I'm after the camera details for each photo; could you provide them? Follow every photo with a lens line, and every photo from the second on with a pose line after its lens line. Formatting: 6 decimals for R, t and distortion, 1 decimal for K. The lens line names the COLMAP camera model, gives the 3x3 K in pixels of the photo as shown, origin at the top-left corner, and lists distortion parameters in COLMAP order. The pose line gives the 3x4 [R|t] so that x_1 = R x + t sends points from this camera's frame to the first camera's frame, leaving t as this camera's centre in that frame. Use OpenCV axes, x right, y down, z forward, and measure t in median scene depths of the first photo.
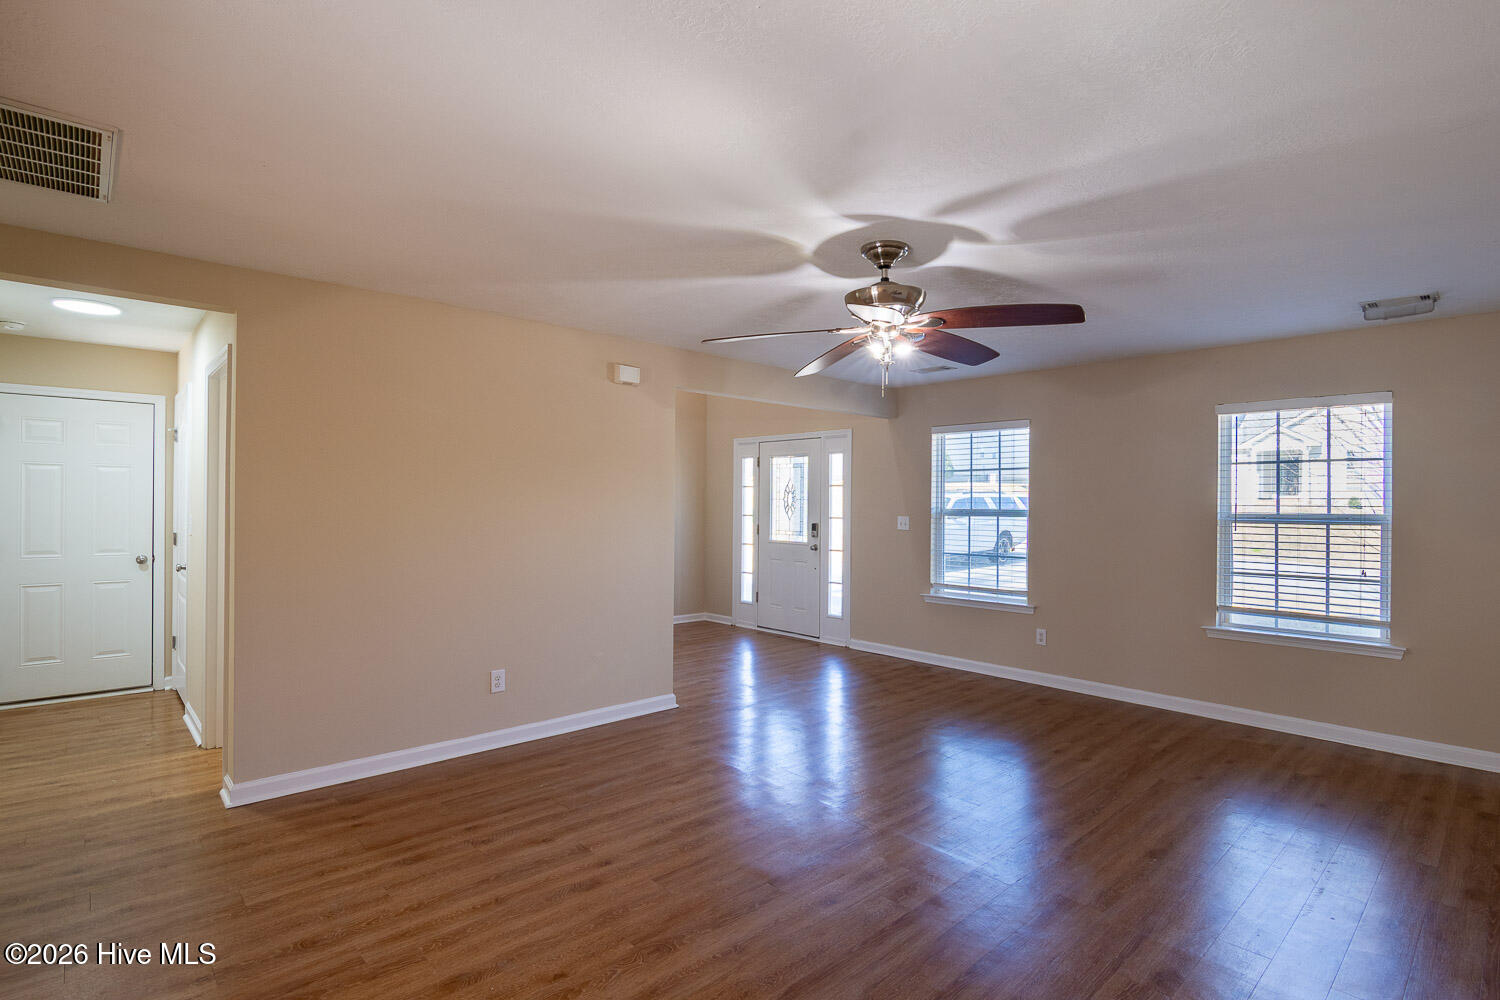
lens RADIAL K [[725.4, 0, 750.0], [0, 725.4, 500.0], [0, 0, 1]] dist [-0.001324, -0.000260]
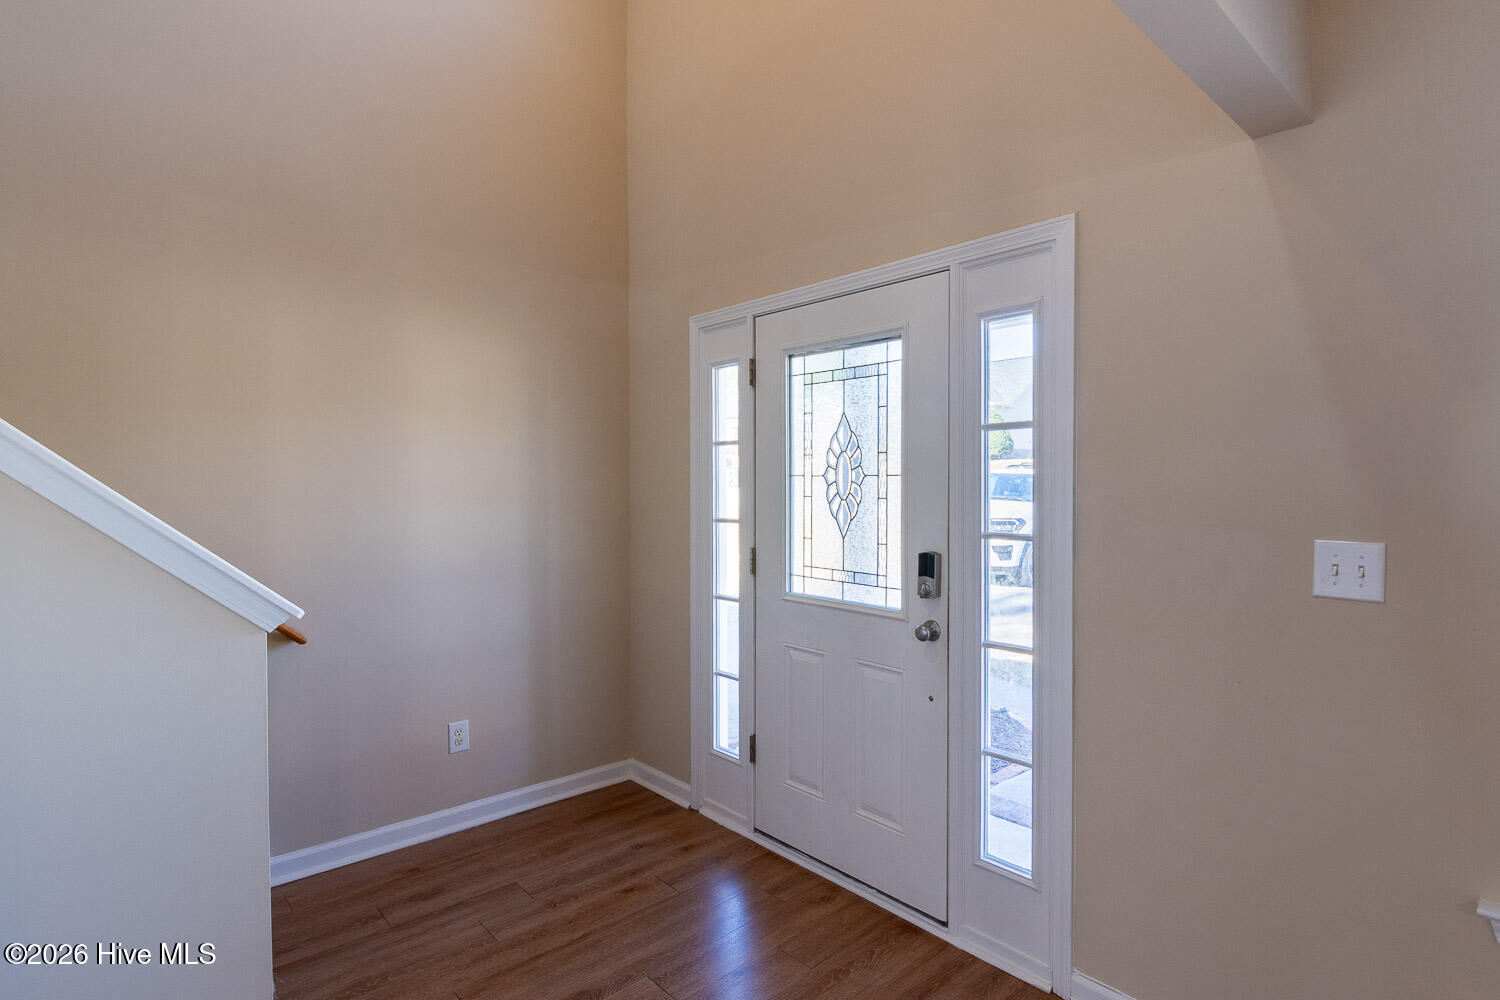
lens RADIAL K [[747.2, 0, 755.6], [0, 747.2, 505.2], [0, 0, 1]] dist [-0.002123, -0.000841]
pose [[0.999425, -0.008405, -0.032856, 0.024967], [0.009289, 0.999596, 0.026867, 0.002937], [0.032617, -0.027157, 0.999099, 0.638014]]
